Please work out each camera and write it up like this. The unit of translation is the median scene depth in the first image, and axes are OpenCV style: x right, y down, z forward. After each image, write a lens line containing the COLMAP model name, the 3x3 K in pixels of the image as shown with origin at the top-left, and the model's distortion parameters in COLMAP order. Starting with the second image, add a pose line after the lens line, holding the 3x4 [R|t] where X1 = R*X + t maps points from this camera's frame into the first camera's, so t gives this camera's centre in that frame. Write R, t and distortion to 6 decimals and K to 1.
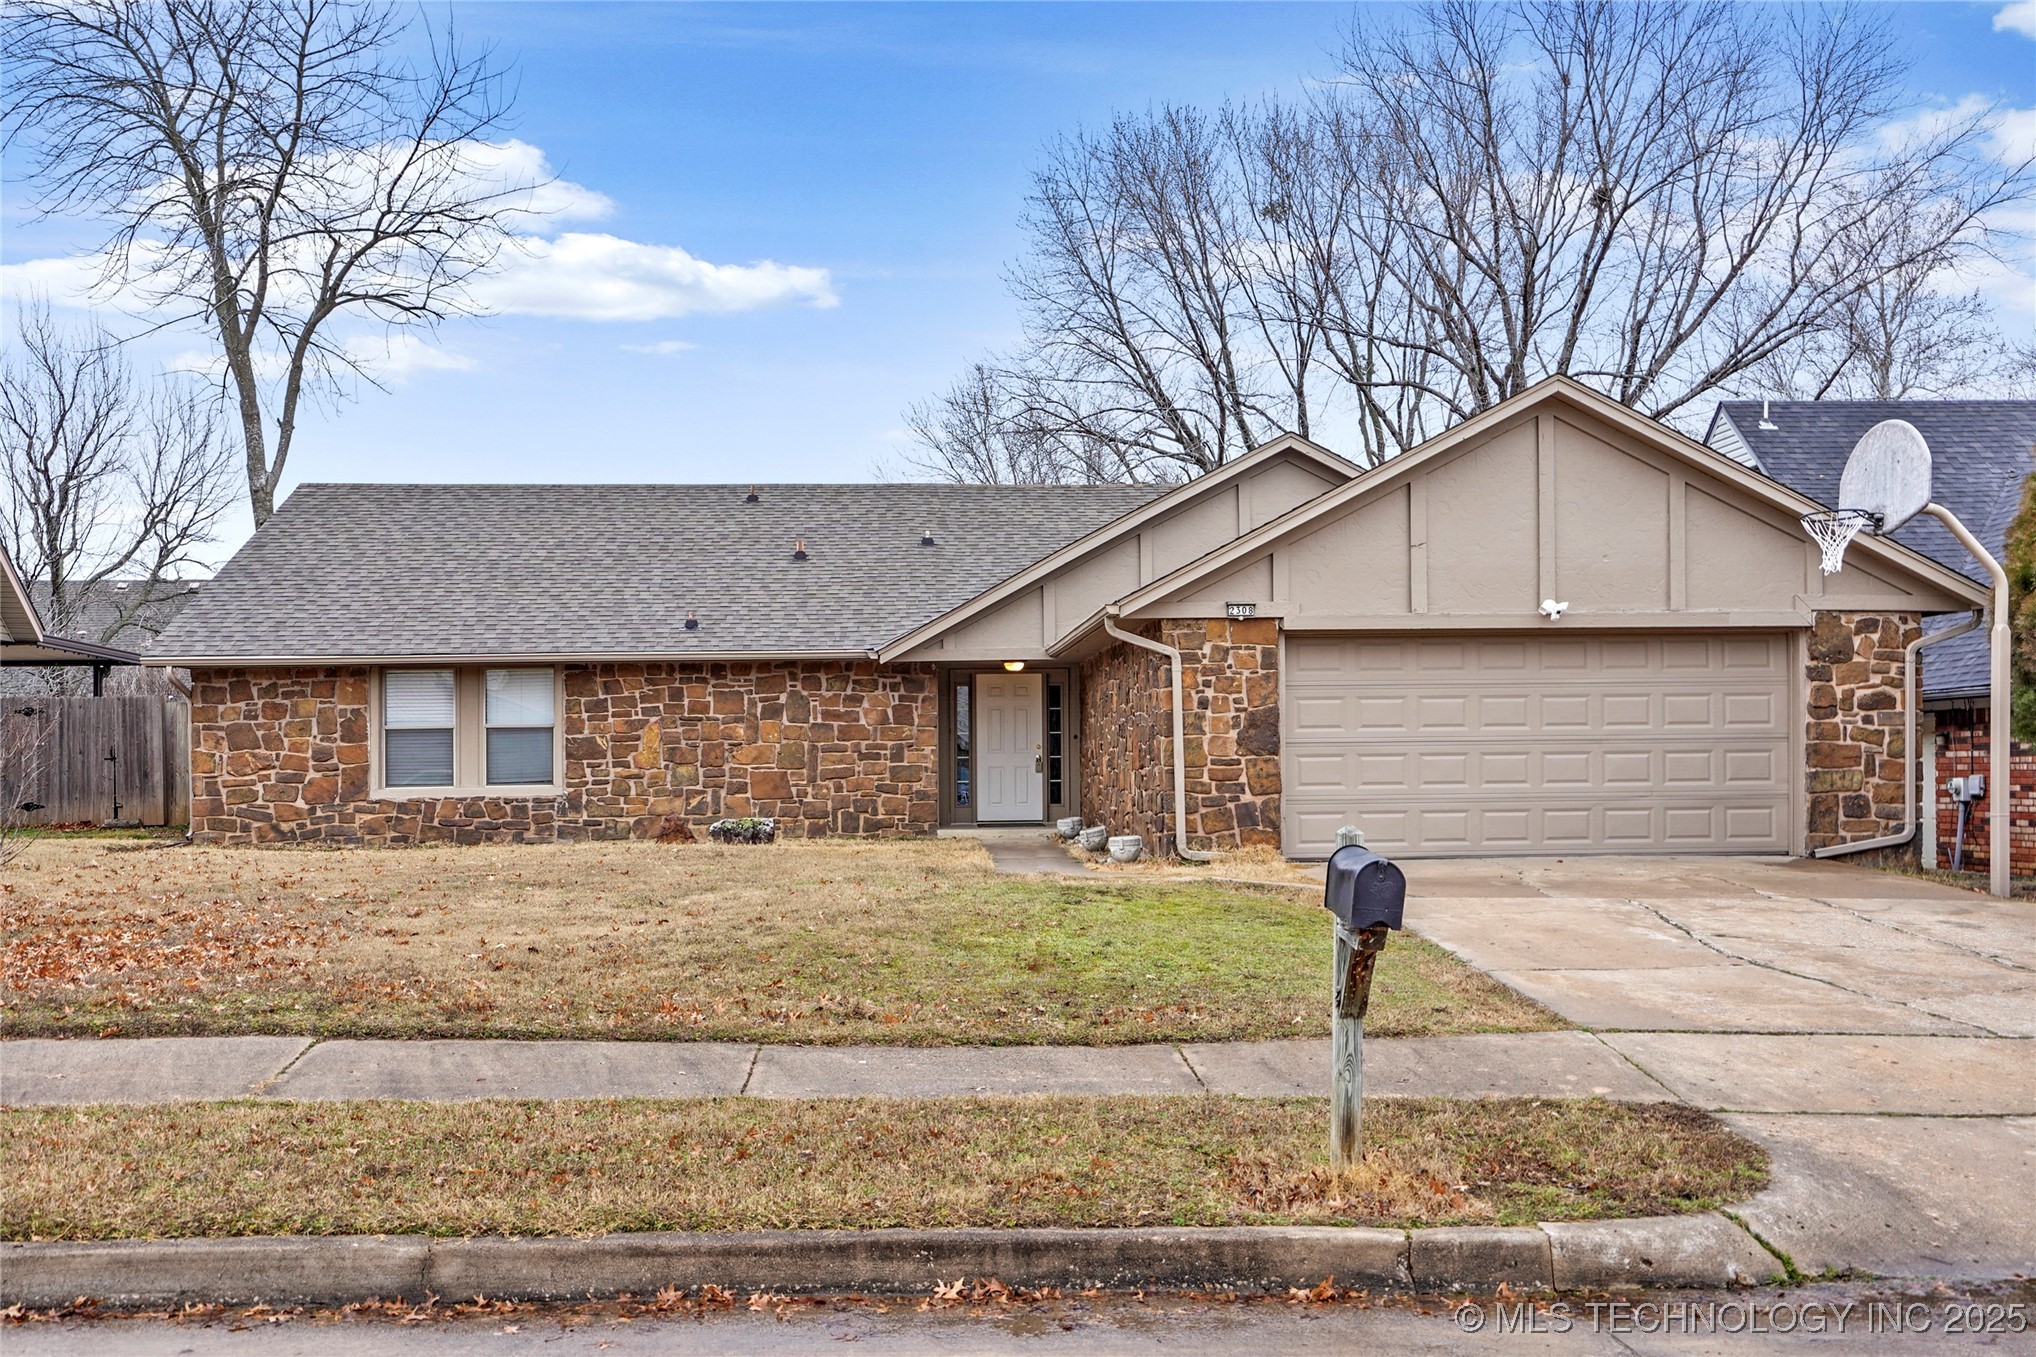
lens RADIAL K [[1815.1, 0, 1018.0], [0, 1815.1, 678.5], [0, 0, 1]] dist [0.061918, -0.001751]
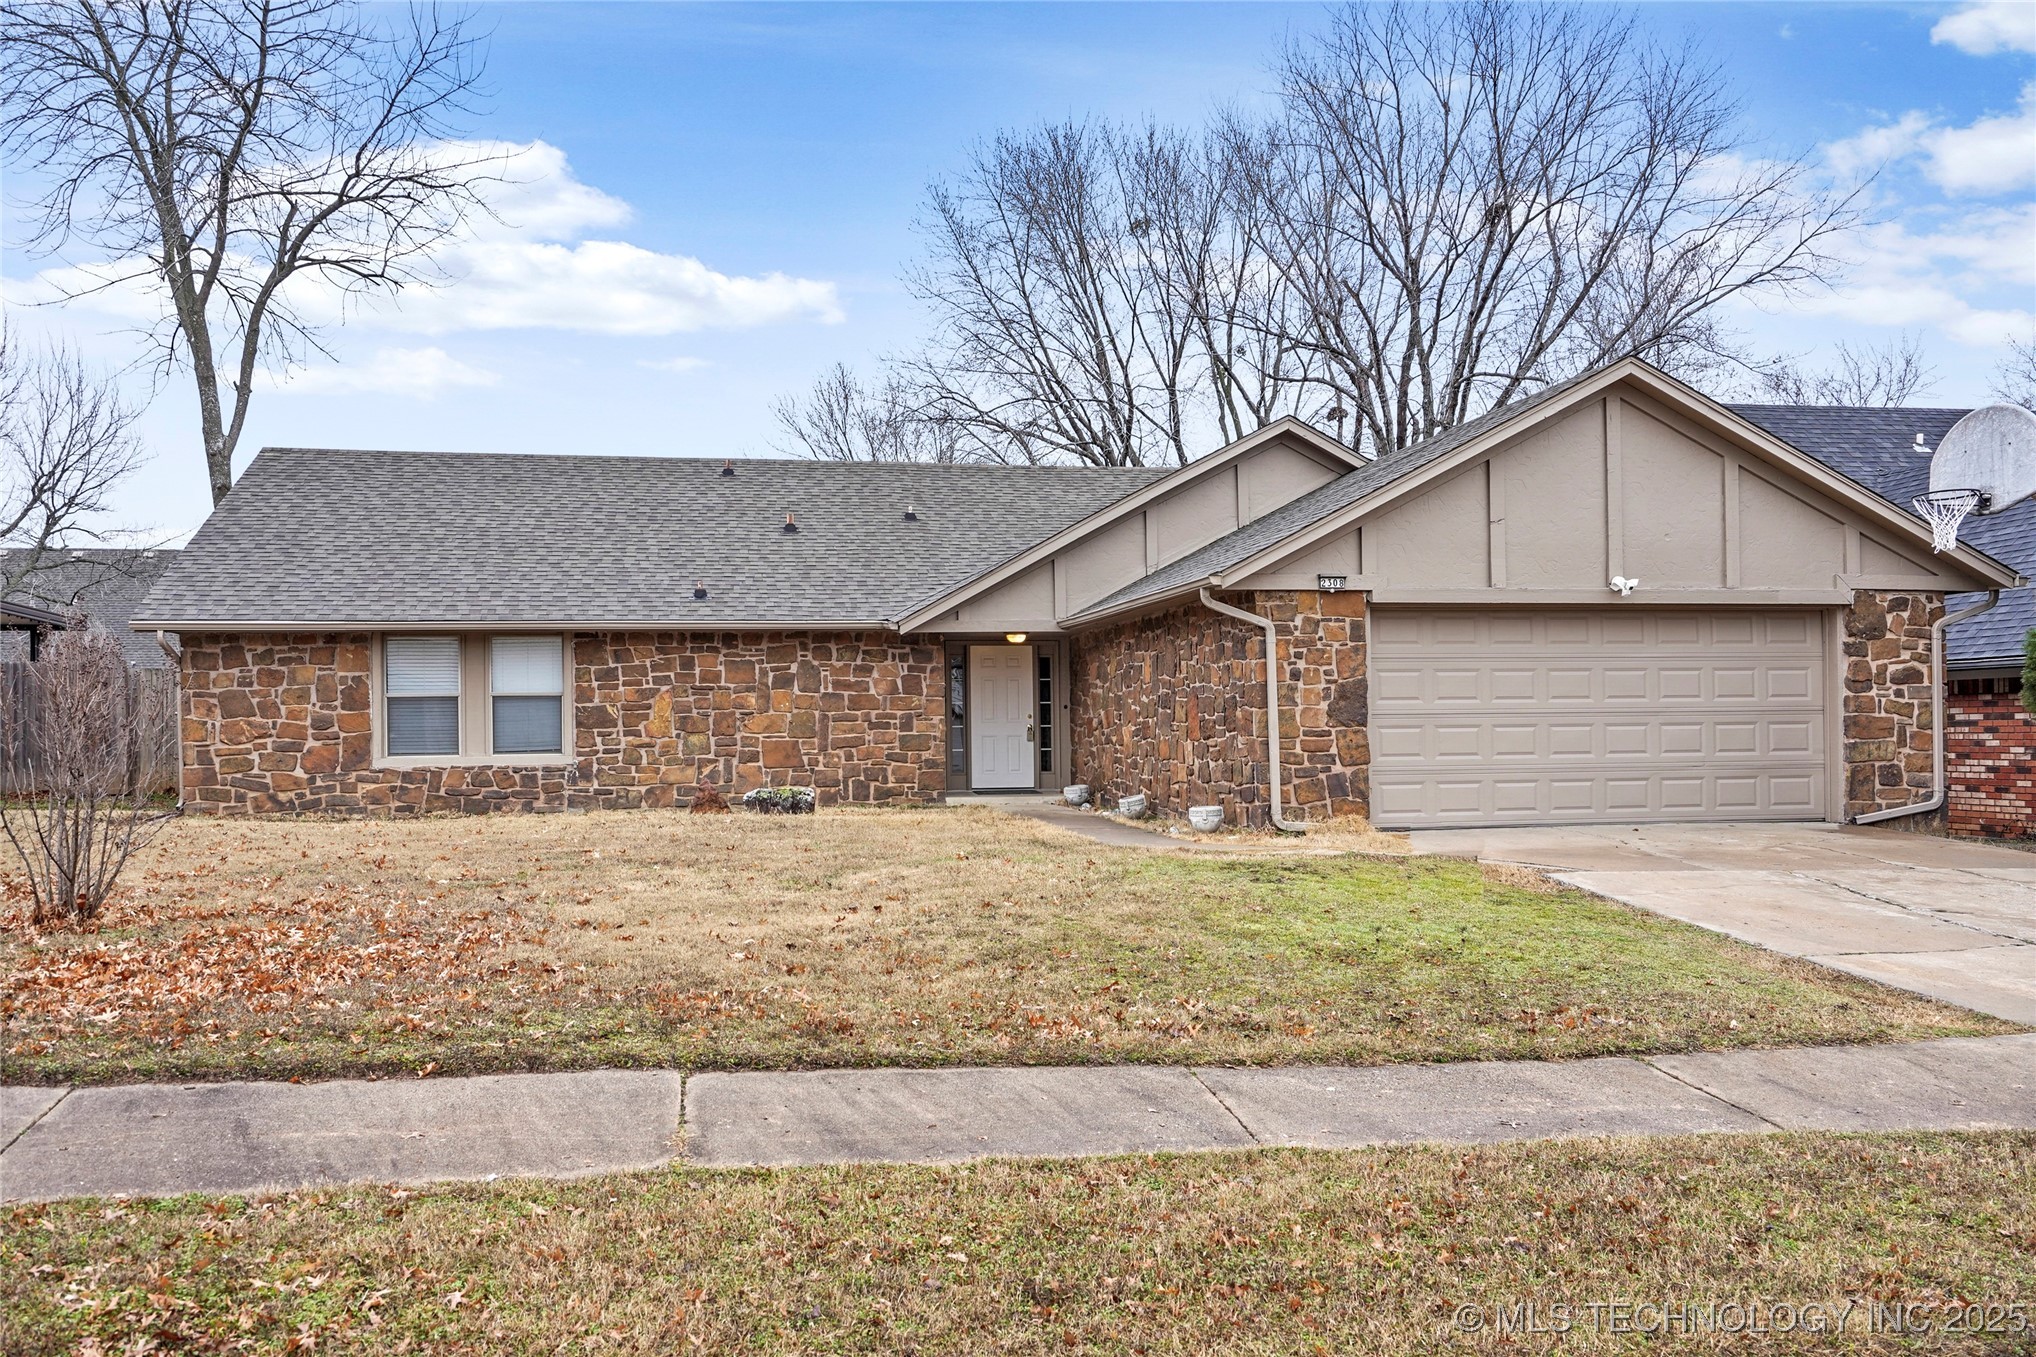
lens RADIAL K [[1622.6, 0, 1018.0], [0, 1622.6, 678.5], [0, 0, 1]] dist [0.047290, 0.007313]
pose [[0.993003, 0.004901, 0.117987, -0.114422], [-0.006750, 0.999861, 0.015273, 0.002160], [-0.117896, -0.015962, 0.992898, 0.090721]]
